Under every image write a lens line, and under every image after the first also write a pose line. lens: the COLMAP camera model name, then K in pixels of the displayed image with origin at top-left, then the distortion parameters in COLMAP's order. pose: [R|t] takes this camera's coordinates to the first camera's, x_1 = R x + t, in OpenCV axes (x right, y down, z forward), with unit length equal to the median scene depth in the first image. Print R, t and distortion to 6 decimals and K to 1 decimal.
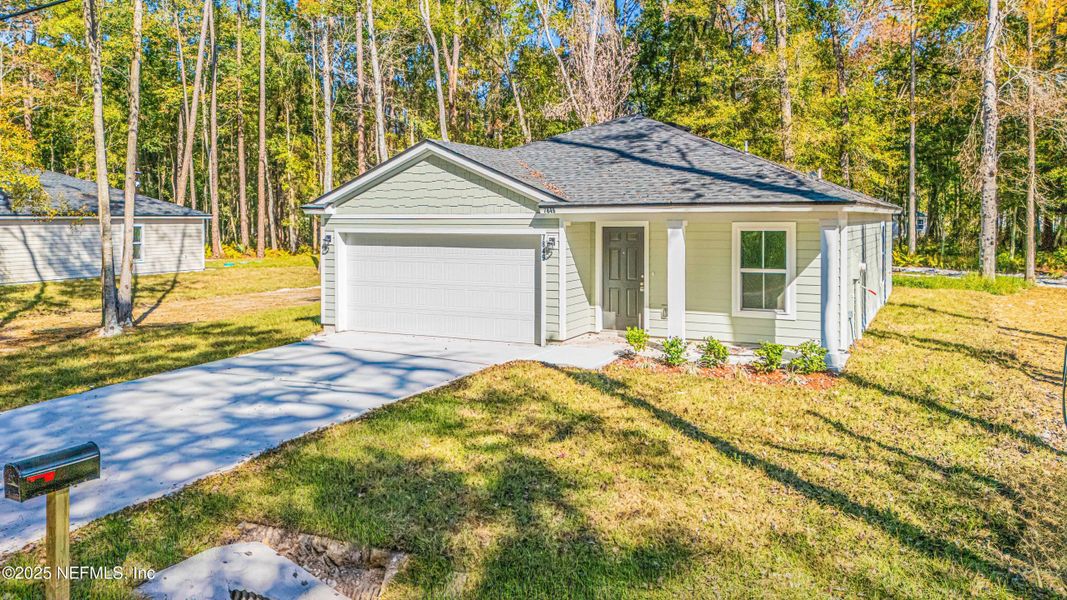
lens RADIAL K [[797.7, 0, 533.5], [0, 797.7, 300.0], [0, 0, 1]] dist [0.035407, -0.007441]
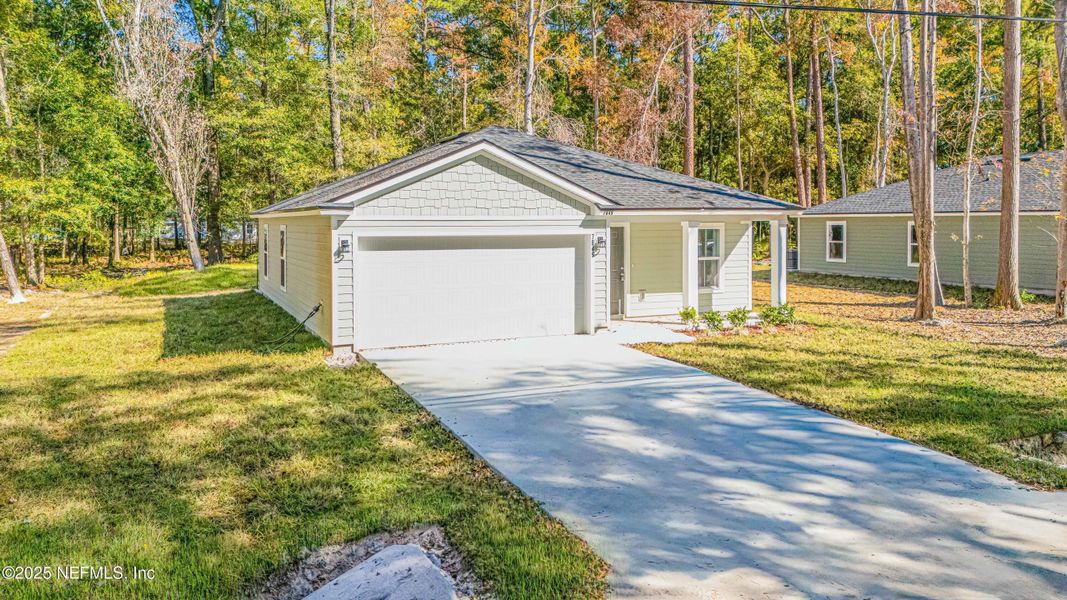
lens RADIAL K [[797.7, 0, 533.5], [0, 797.7, 300.0], [0, 0, 1]] dist [0.035407, -0.007441]
pose [[0.625433, -0.077427, 0.776427, -0.897619], [0.081691, 0.996094, 0.033528, -0.033623], [-0.775989, 0.042457, 0.629315, 0.354898]]
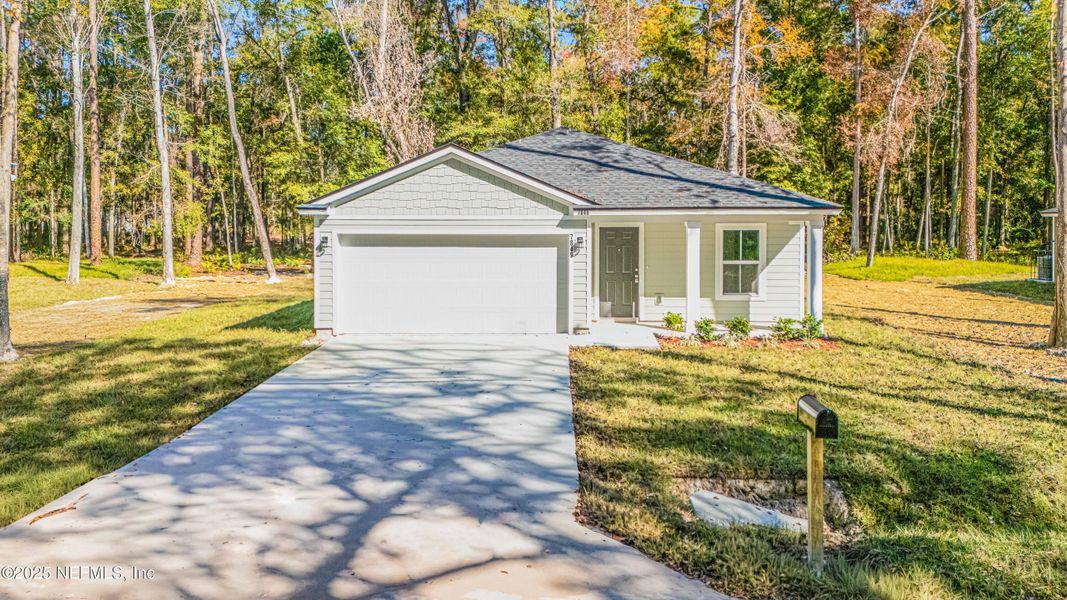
lens RADIAL K [[797.7, 0, 533.5], [0, 797.7, 300.0], [0, 0, 1]] dist [0.035407, -0.007441]
pose [[0.903779, -0.041077, 0.426023, -0.502440], [0.042378, 0.999081, 0.006428, 0.000374], [-0.425896, 0.012245, 0.904689, 0.015662]]
